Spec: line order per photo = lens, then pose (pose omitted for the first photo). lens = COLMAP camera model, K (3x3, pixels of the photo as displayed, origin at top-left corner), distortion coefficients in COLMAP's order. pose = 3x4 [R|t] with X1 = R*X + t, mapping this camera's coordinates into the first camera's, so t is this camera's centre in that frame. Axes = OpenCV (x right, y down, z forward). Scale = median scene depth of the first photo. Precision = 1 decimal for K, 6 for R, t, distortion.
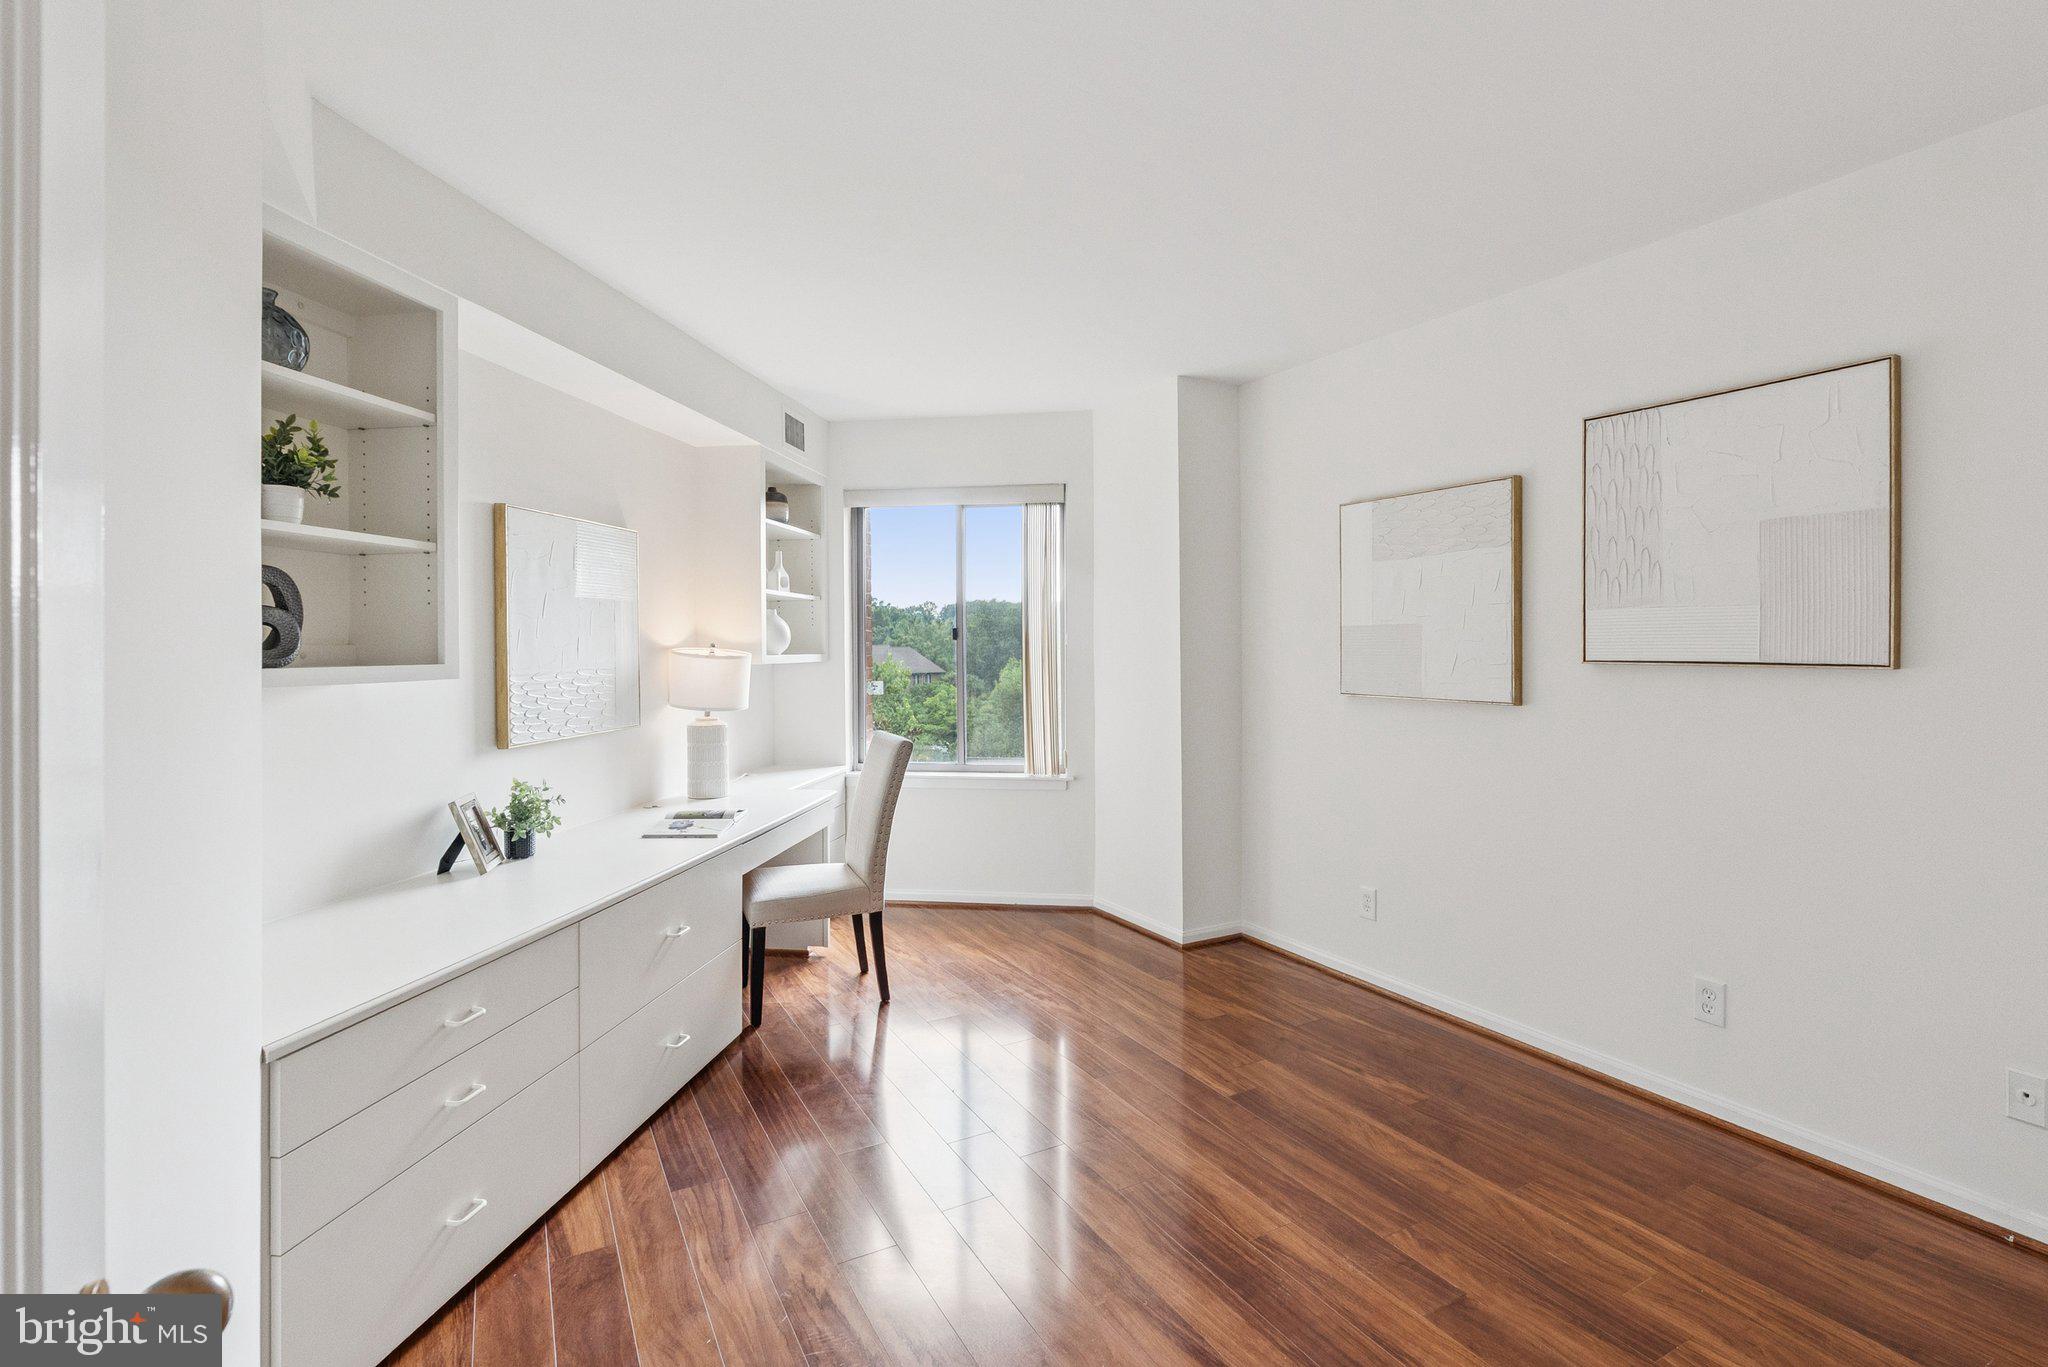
lens RADIAL K [[948.7, 0, 1035.7], [0, 948.7, 645.1], [0, 0, 1]] dist [-0.002274, 0.001505]
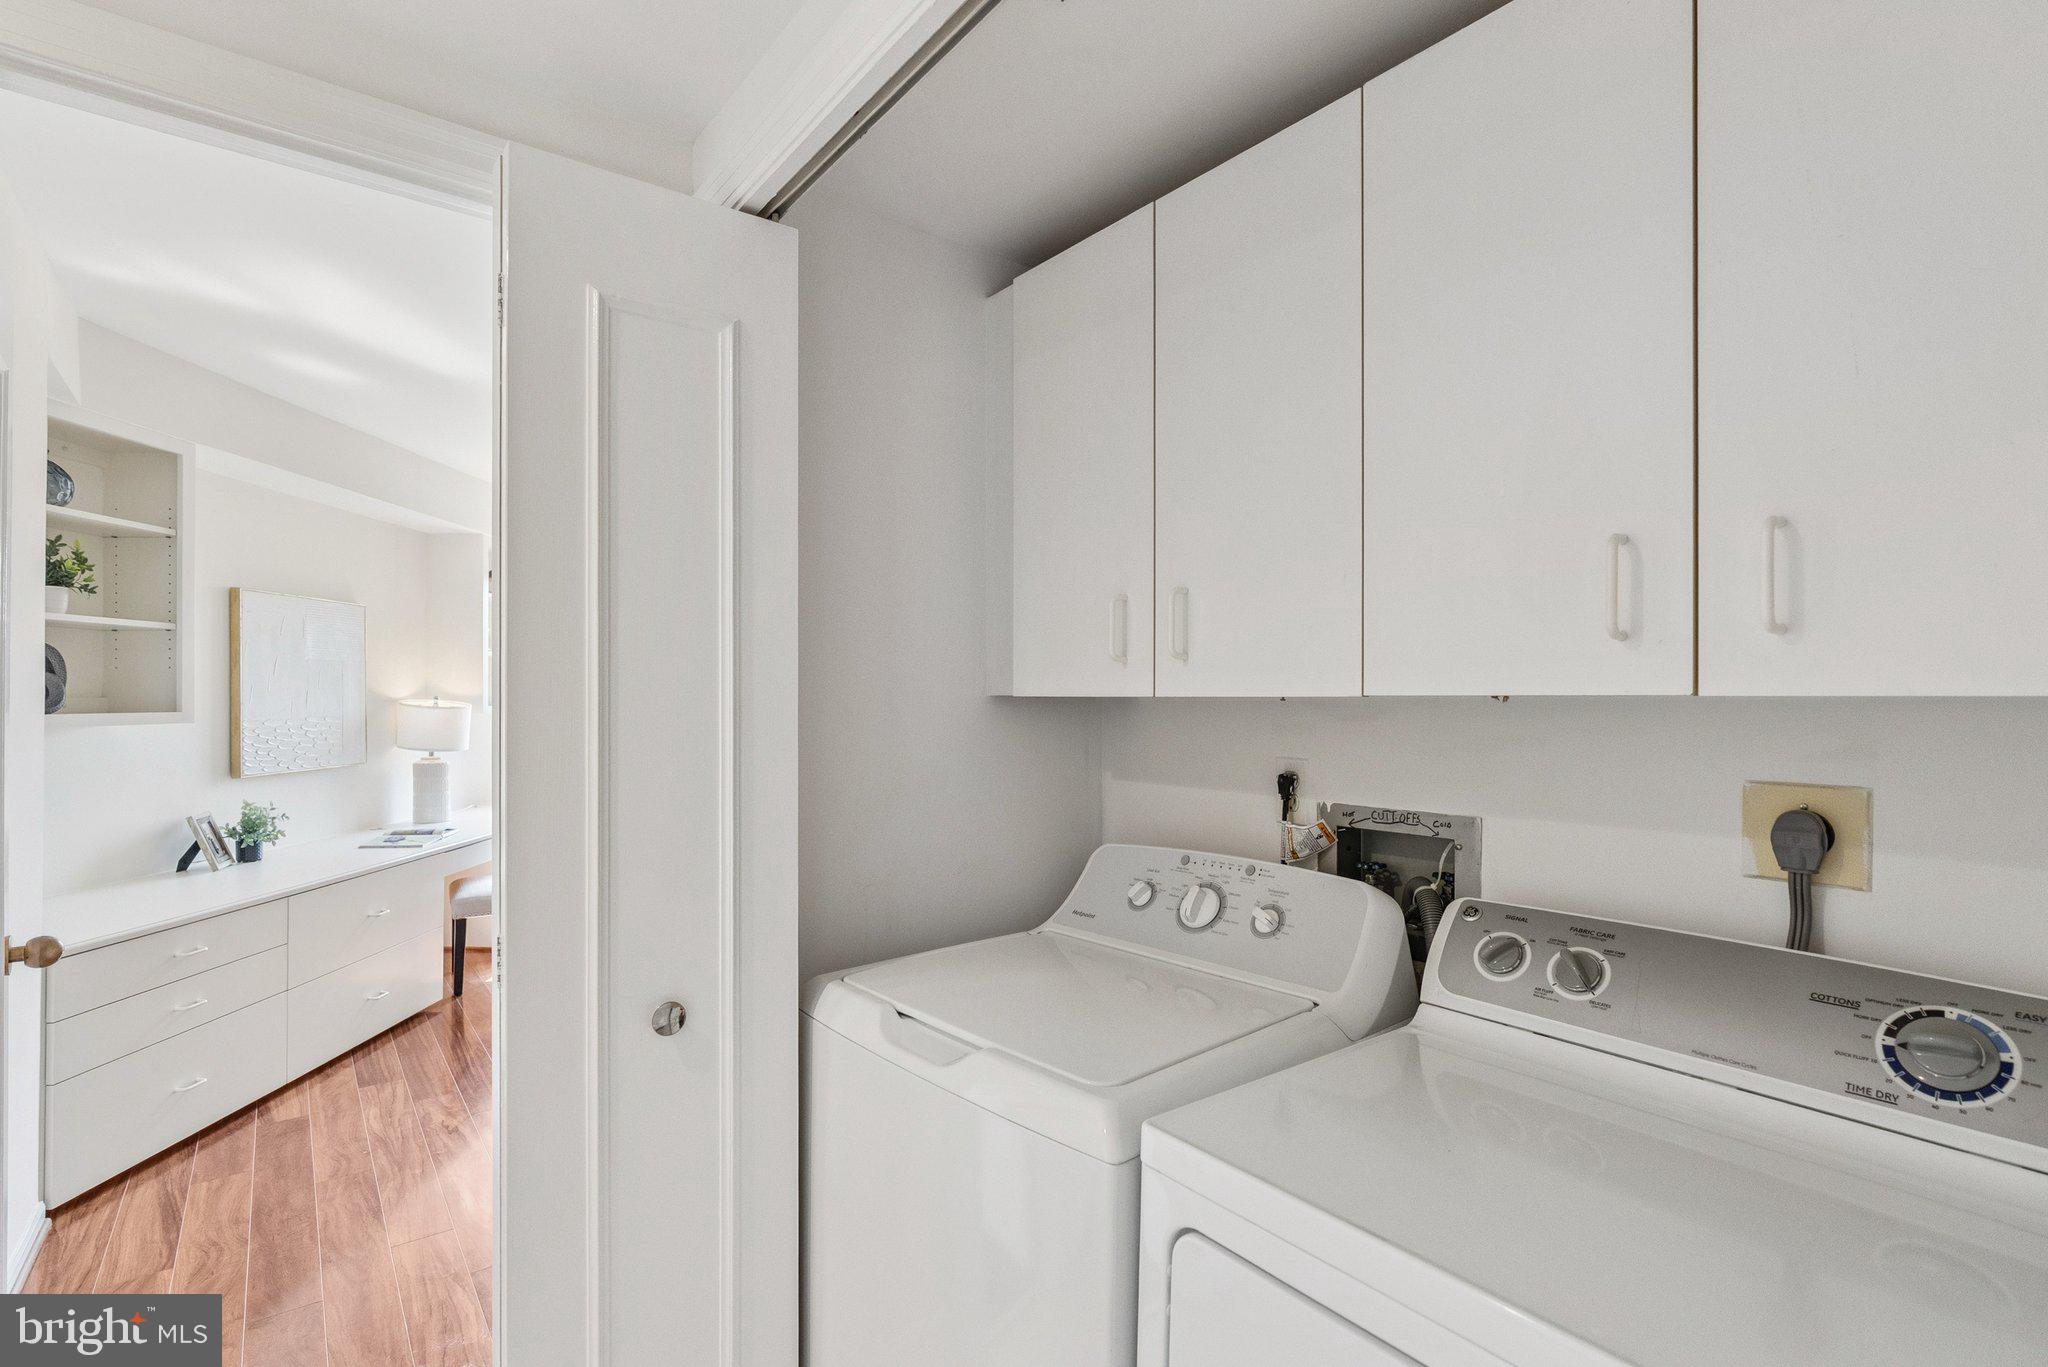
lens RADIAL K [[948.7, 0, 1024.1], [0, 948.7, 694.5], [0, 0, 1]] dist [-0.002274, 0.001505]
pose [[0.988540, 0.008177, 0.150740, 0.323272], [-0.008026, 0.999966, -0.001611, -0.011516], [-0.150748, 0.000382, 0.988572, -0.465908]]
